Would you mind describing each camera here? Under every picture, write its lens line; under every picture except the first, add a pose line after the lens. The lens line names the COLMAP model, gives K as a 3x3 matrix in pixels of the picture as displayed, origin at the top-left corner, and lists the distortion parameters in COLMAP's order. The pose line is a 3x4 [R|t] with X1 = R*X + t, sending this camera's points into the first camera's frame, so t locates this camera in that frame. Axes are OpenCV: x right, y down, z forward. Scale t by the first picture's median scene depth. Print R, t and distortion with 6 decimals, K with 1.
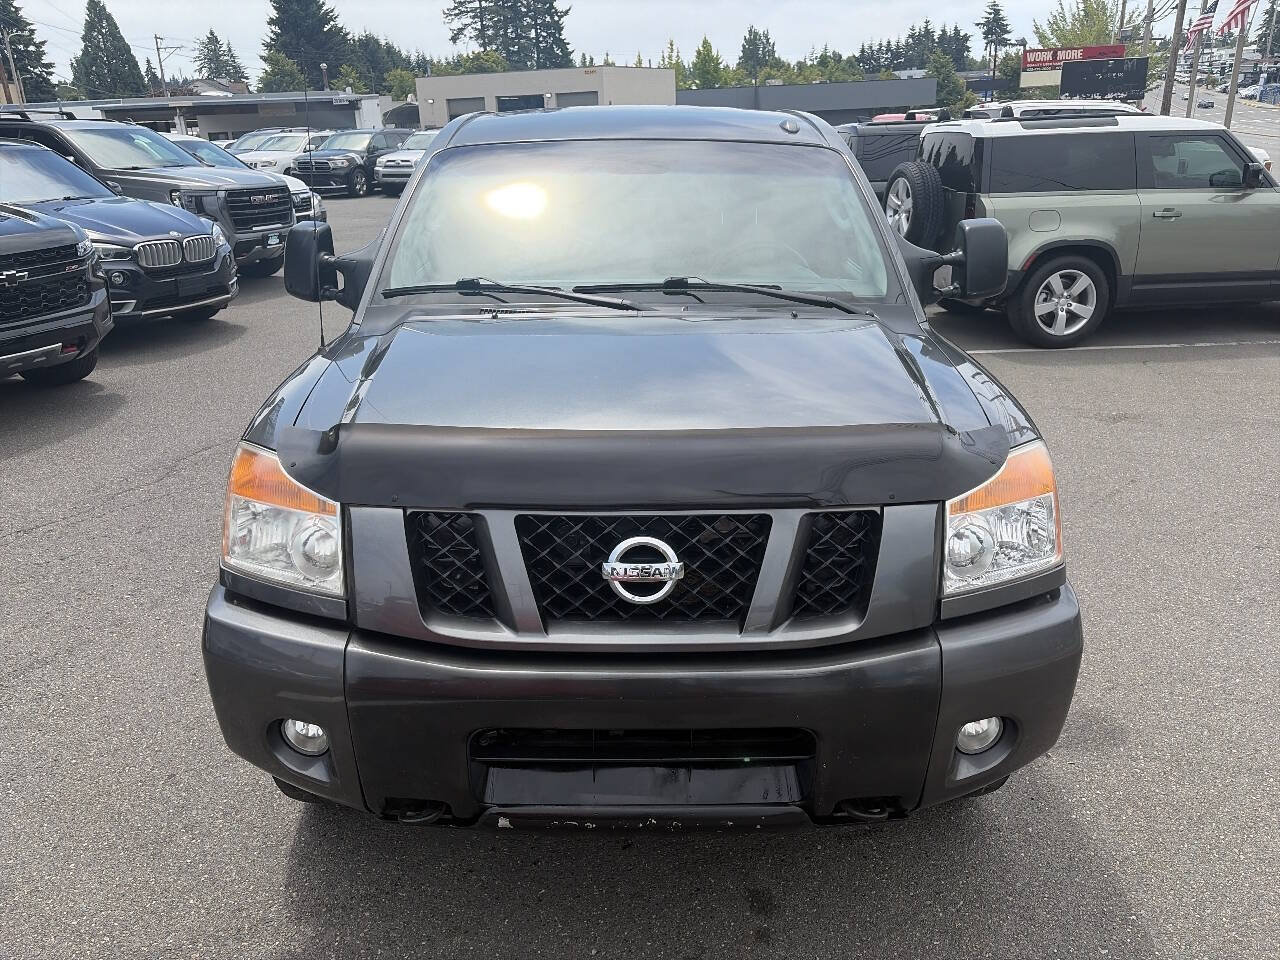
lens RADIAL K [[968.8, 0, 636.3], [0, 968.8, 478.2], [0, 0, 1]] dist [0.060693, -0.069809]
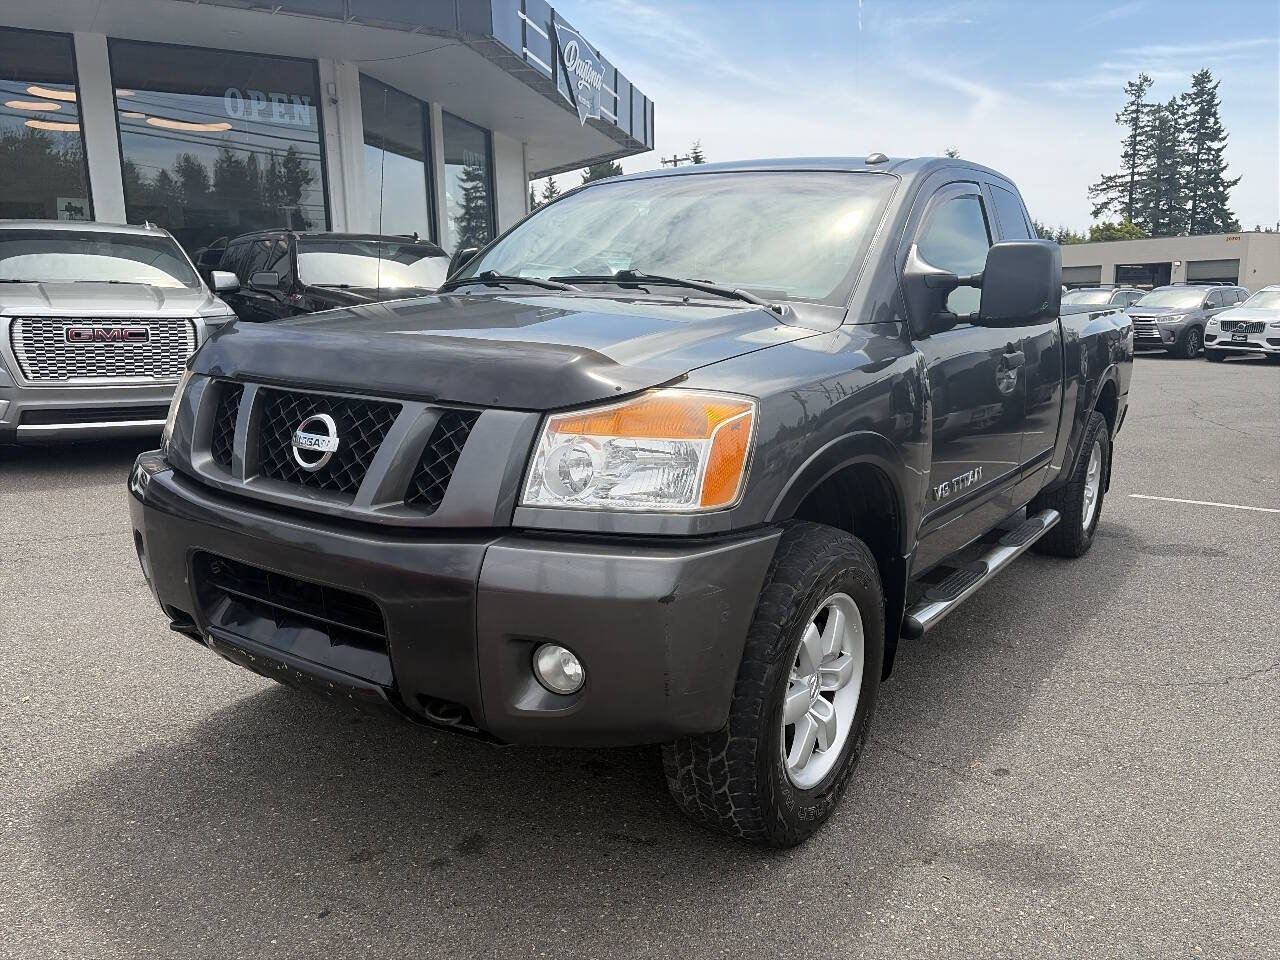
lens RADIAL K [[968.8, 0, 636.3], [0, 968.8, 478.2], [0, 0, 1]] dist [0.060693, -0.069809]
pose [[0.824329, 0.125516, -0.552021, 0.757390], [-0.213274, 0.972121, -0.097445, 0.131805], [0.524400, 0.198059, 0.828117, 0.191083]]
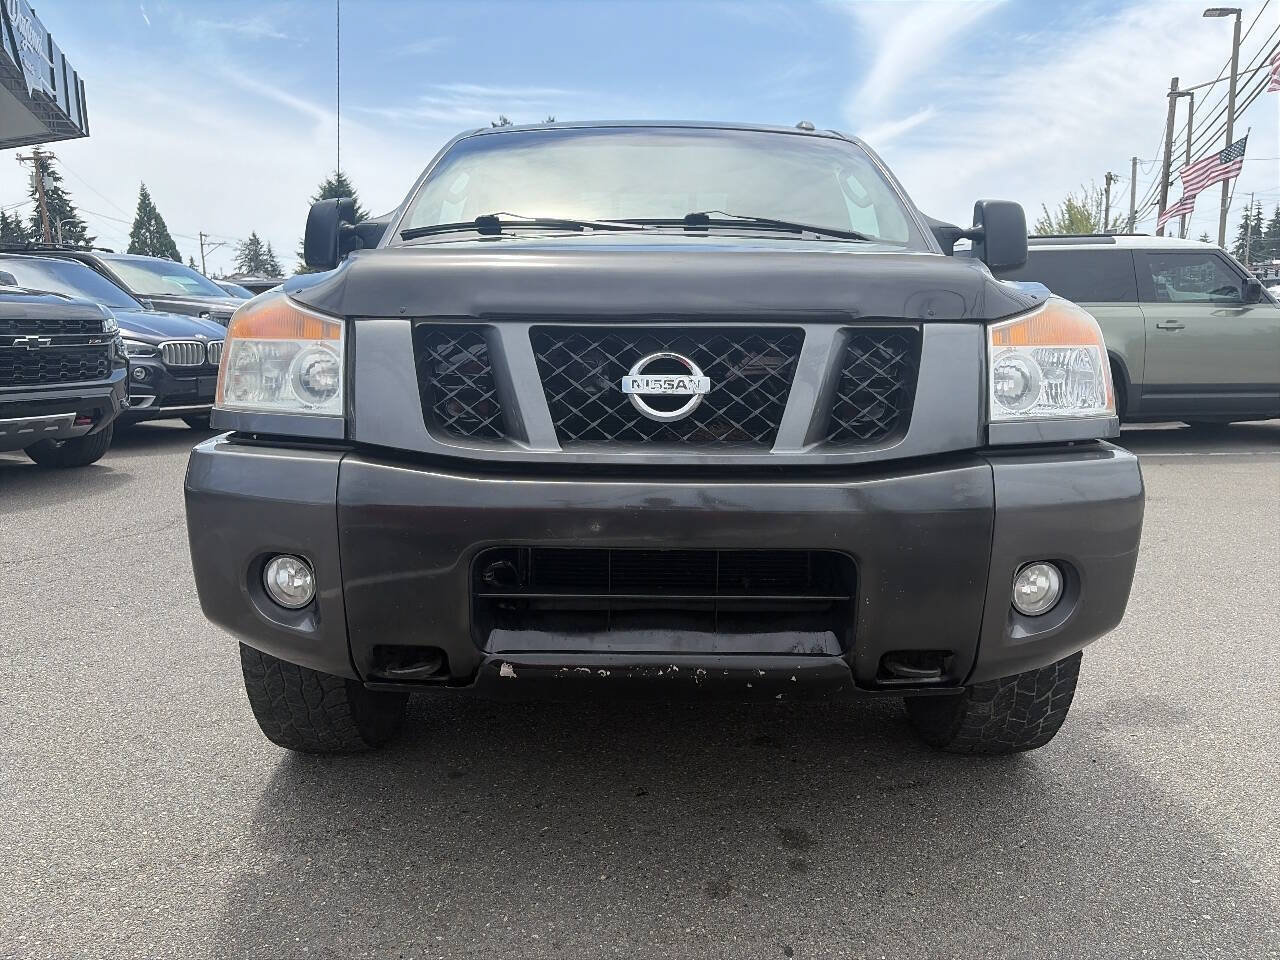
lens RADIAL K [[966.8, 0, 645.6], [0, 966.8, 482.1], [0, 0, 1]] dist [0.072451, -0.084985]
pose [[0.999937, 0.010970, -0.002280, -0.007433], [-0.011202, 0.983084, -0.182814, 0.277680], [0.000236, 0.182828, 0.983145, 0.080992]]
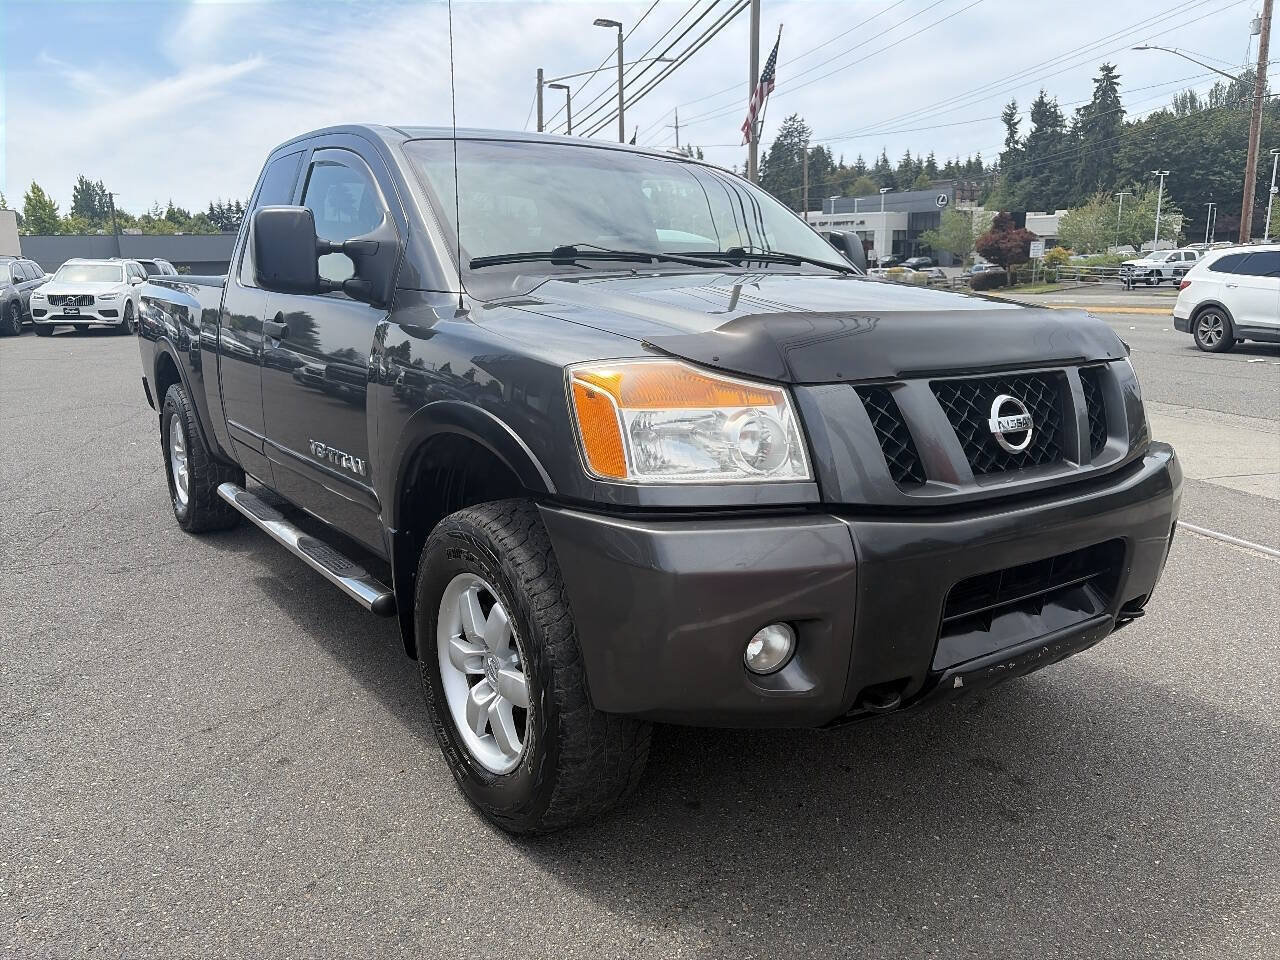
lens RADIAL K [[939.1, 0, 622.7], [0, 939.1, 484.9], [0, 0, 1]] dist [0.113180, -0.112017]
pose [[0.822134, -0.113831, 0.557798, -0.777055], [0.189117, 0.978772, -0.078998, 0.130690], [-0.536965, 0.170436, 0.826209, 0.260865]]
